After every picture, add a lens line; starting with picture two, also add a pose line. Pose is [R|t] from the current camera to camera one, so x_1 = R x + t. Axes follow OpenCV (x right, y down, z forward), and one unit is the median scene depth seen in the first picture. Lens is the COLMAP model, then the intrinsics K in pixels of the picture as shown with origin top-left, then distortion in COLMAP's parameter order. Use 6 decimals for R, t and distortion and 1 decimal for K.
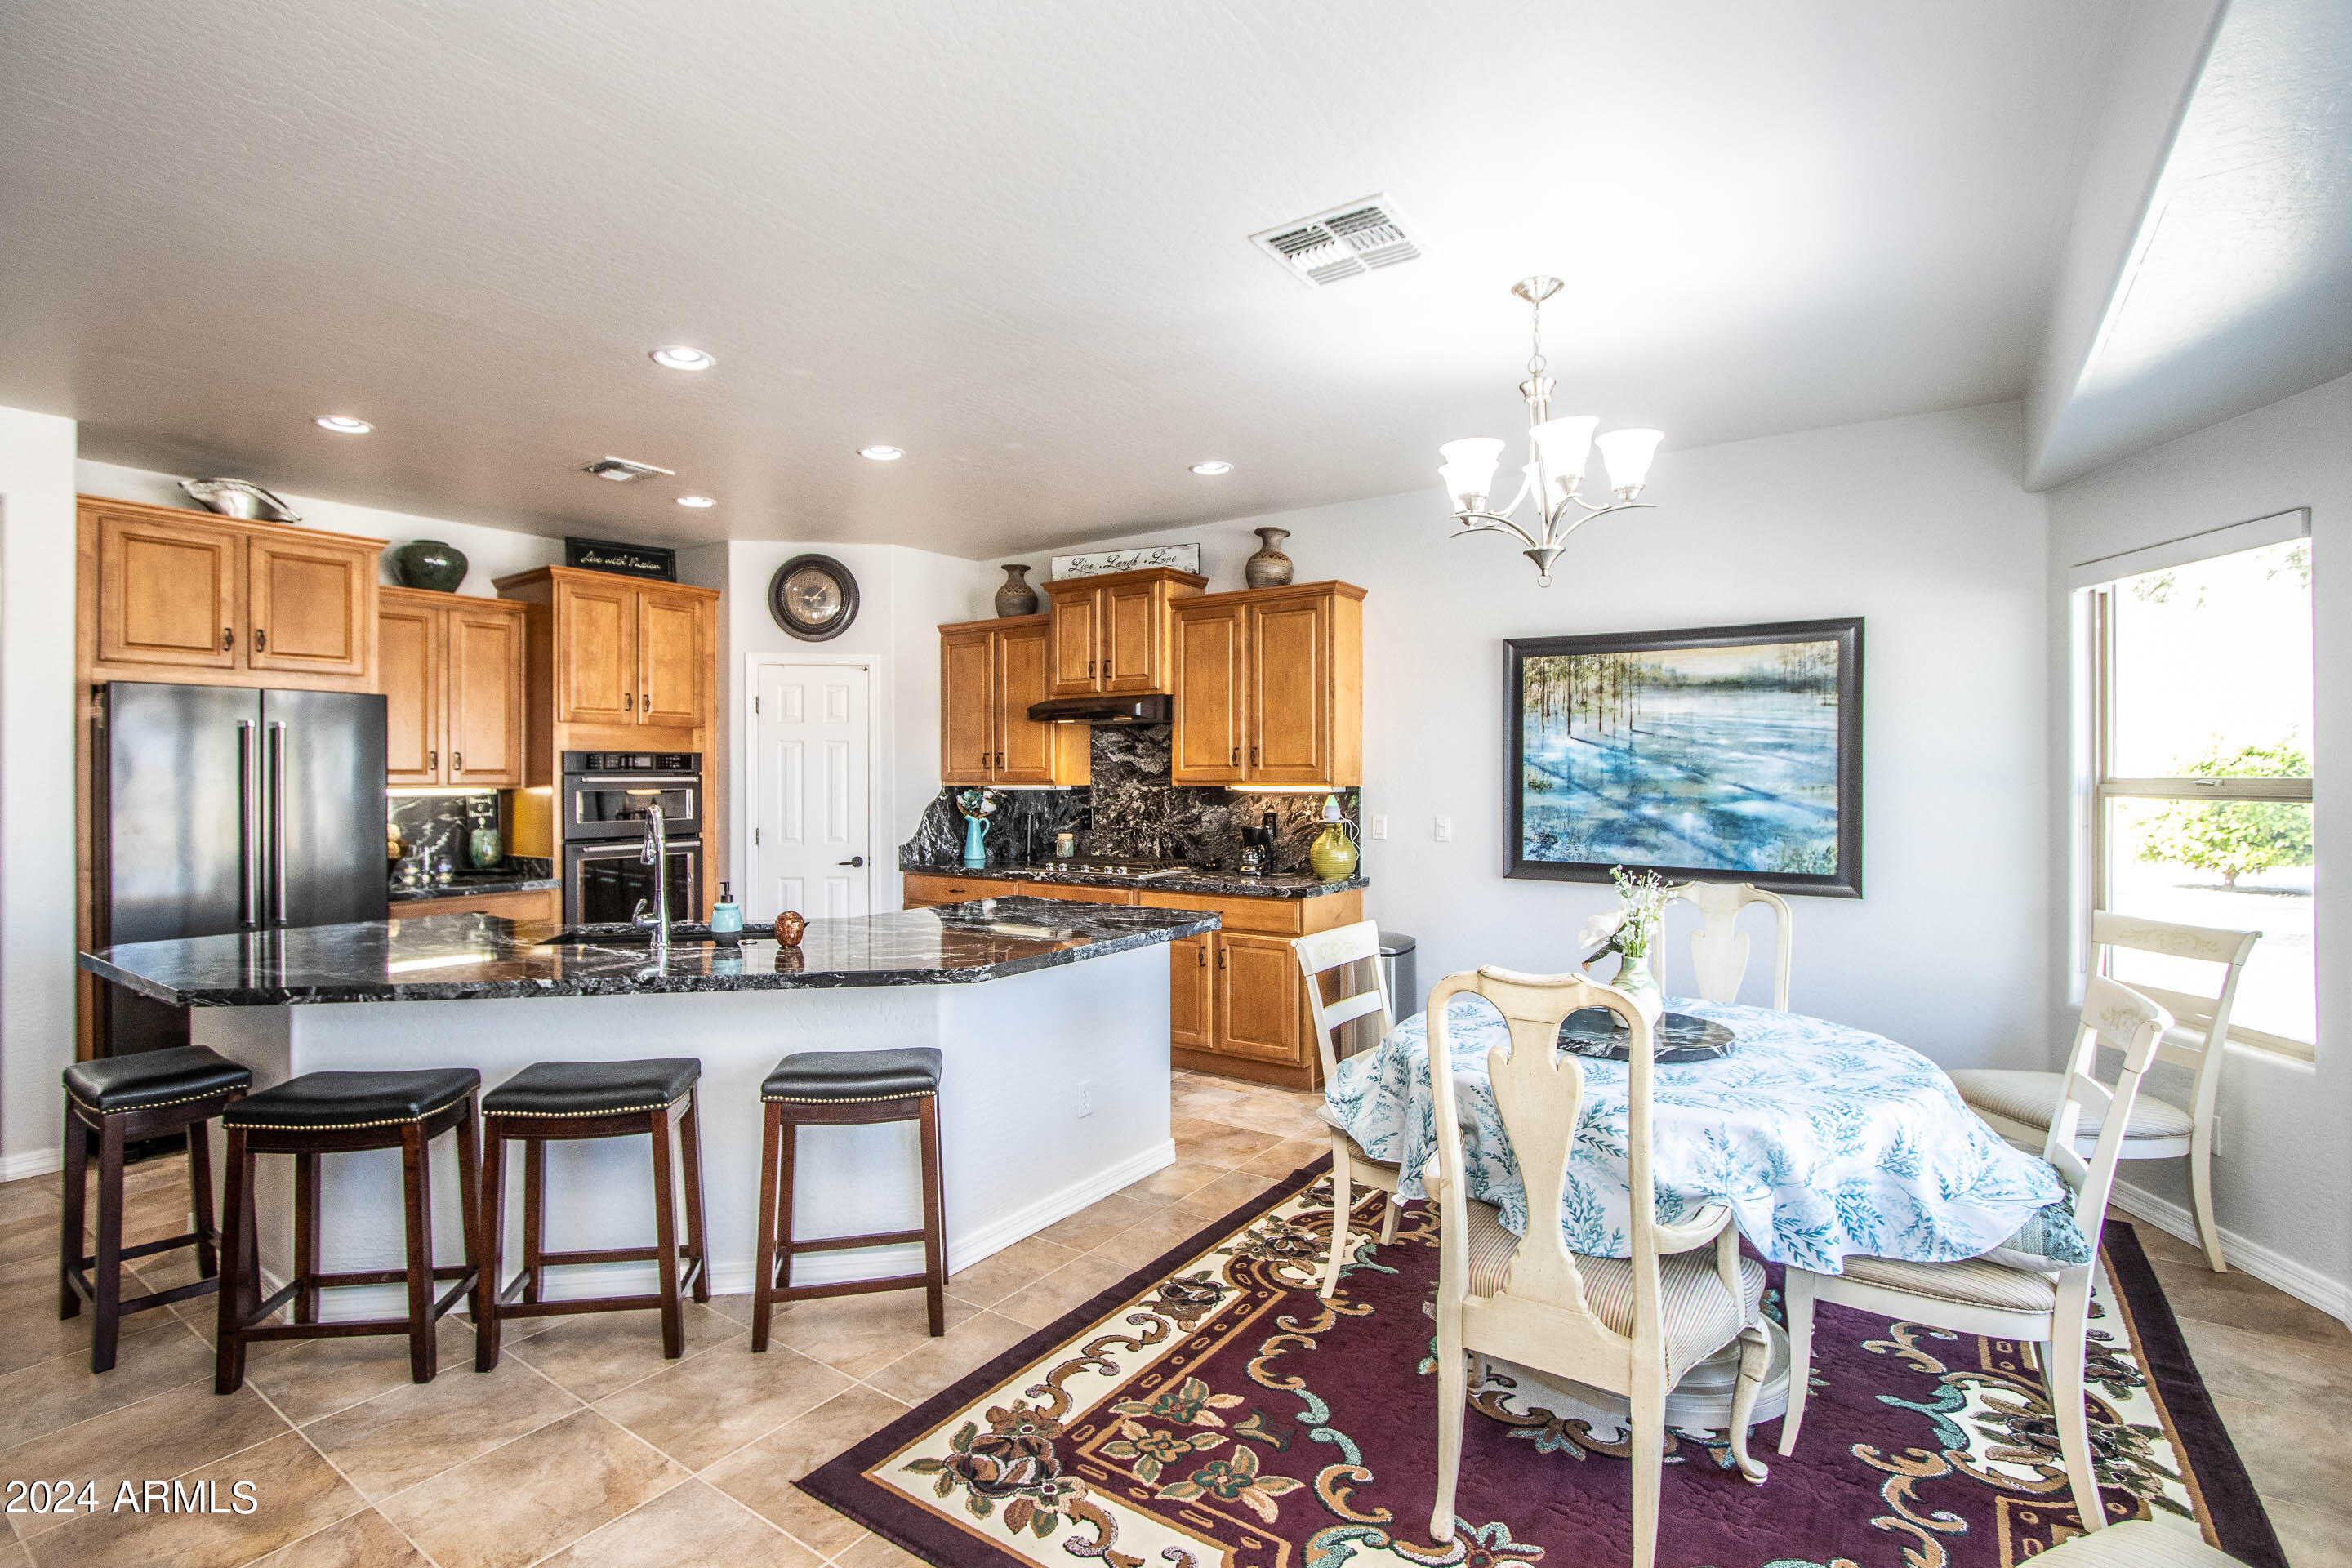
lens RADIAL K [[1099.9, 0, 1154.7], [0, 1099.9, 777.0], [0, 0, 1]] dist [-0.018600, 0.000180]
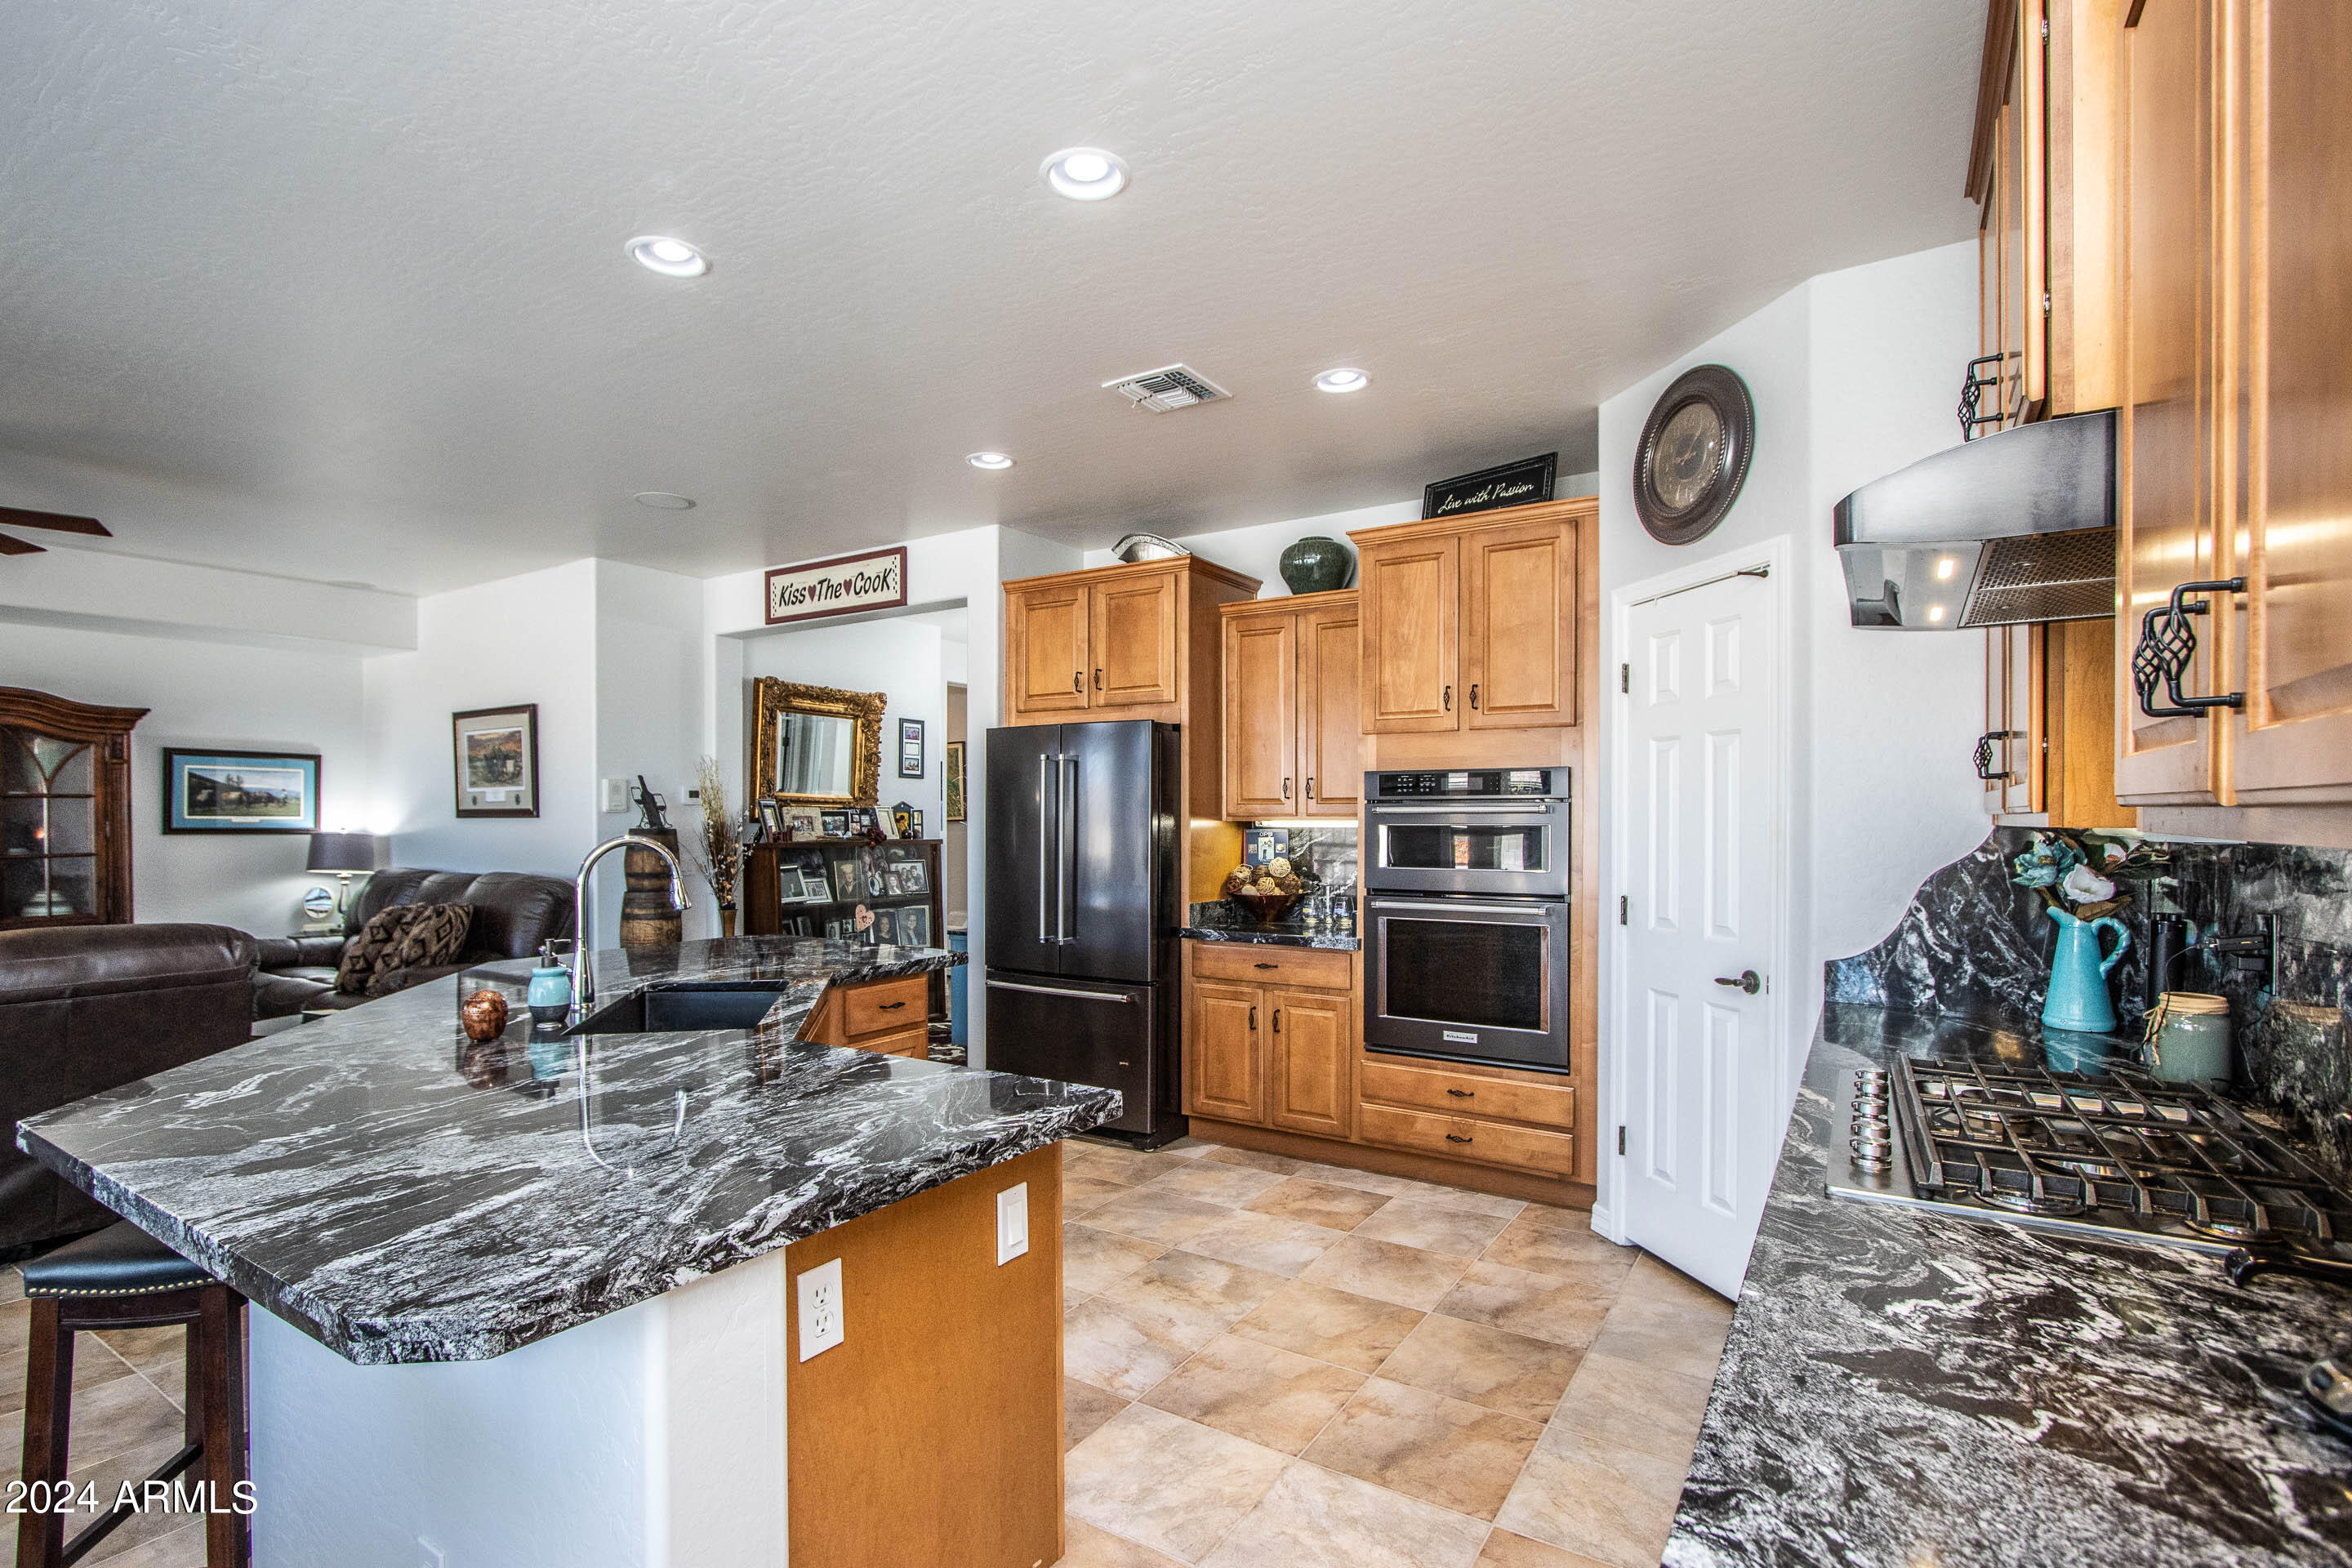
lens RADIAL K [[1112.1, 0, 1168.1], [0, 1112.1, 827.6], [0, 0, 1]] dist [-0.017258, 0.000035]
pose [[0.038952, 0.015370, -0.999123, 0.232144], [-0.000589, 0.999882, 0.015358, 0.003317], [0.999241, -0.000010, 0.038956, 0.847747]]
